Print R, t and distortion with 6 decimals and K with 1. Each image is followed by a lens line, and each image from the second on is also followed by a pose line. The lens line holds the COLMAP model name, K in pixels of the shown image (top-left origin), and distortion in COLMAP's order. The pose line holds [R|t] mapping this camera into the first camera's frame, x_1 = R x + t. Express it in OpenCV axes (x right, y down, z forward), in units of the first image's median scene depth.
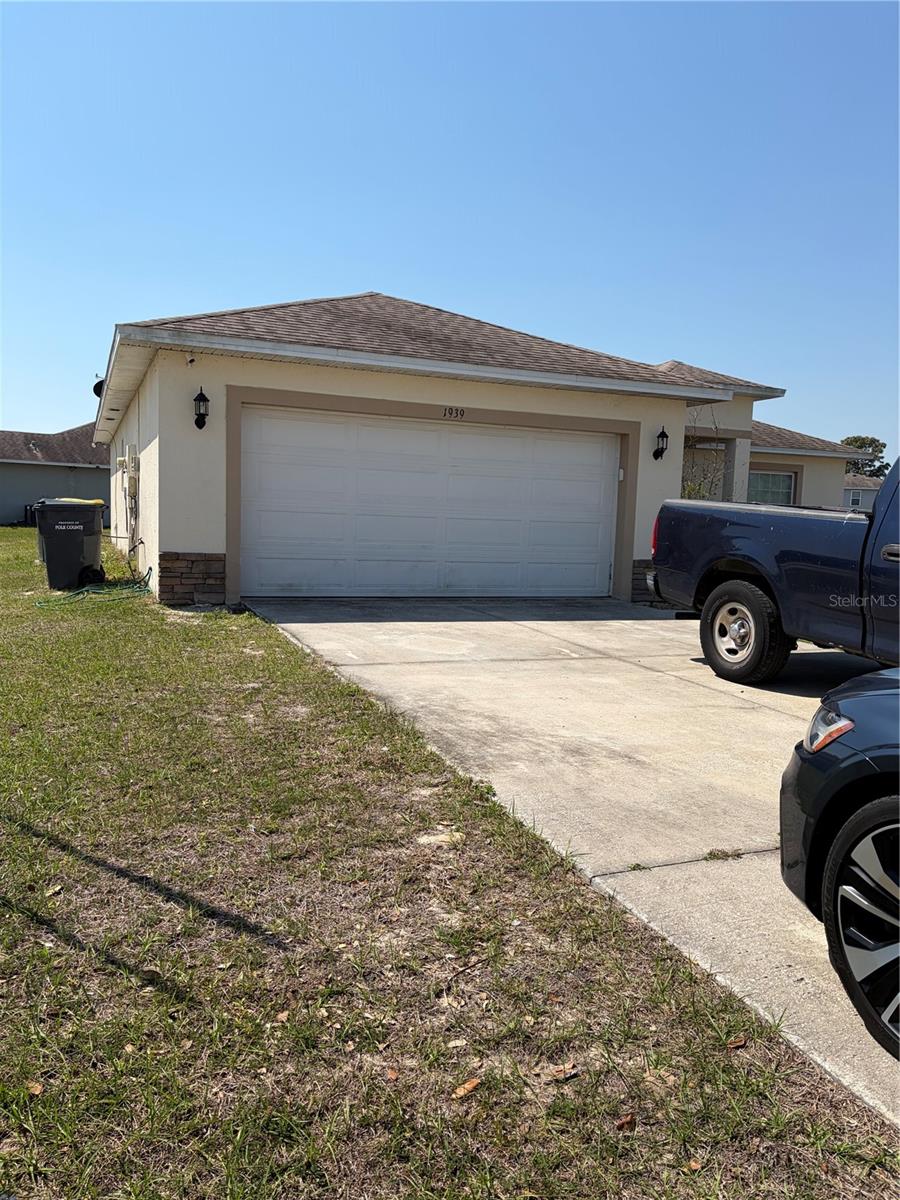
lens RADIAL K [[914.7, 0, 448.6], [0, 914.7, 602.7], [0, 0, 1]] dist [-0.005609, -0.007105]
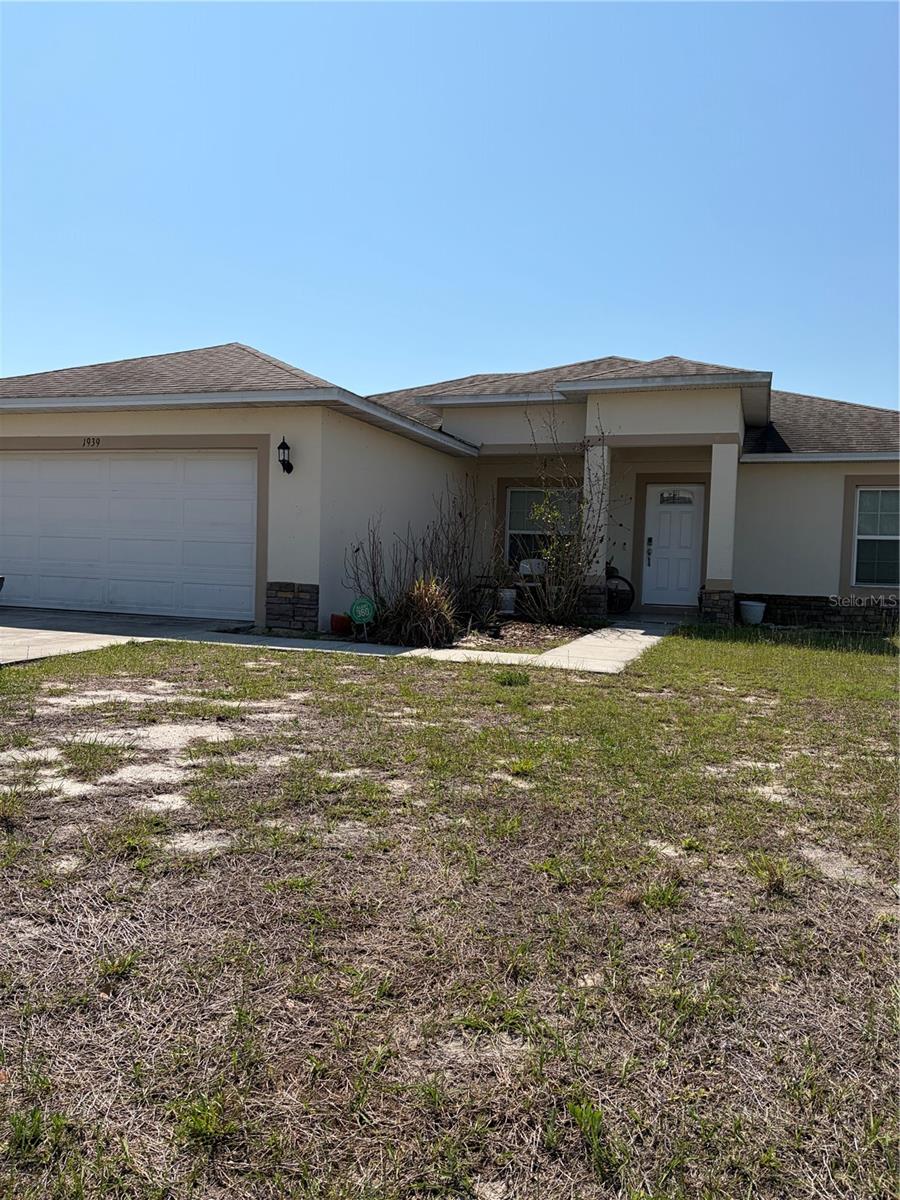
lens RADIAL K [[914.7, 0, 449.4], [0, 914.7, 598.0], [0, 0, 1]] dist [-0.005609, -0.007105]
pose [[0.762272, 0.023494, -0.646830, 0.998133], [-0.064322, 0.997144, -0.039584, -0.006170], [0.644053, 0.071779, 0.761606, 0.438973]]
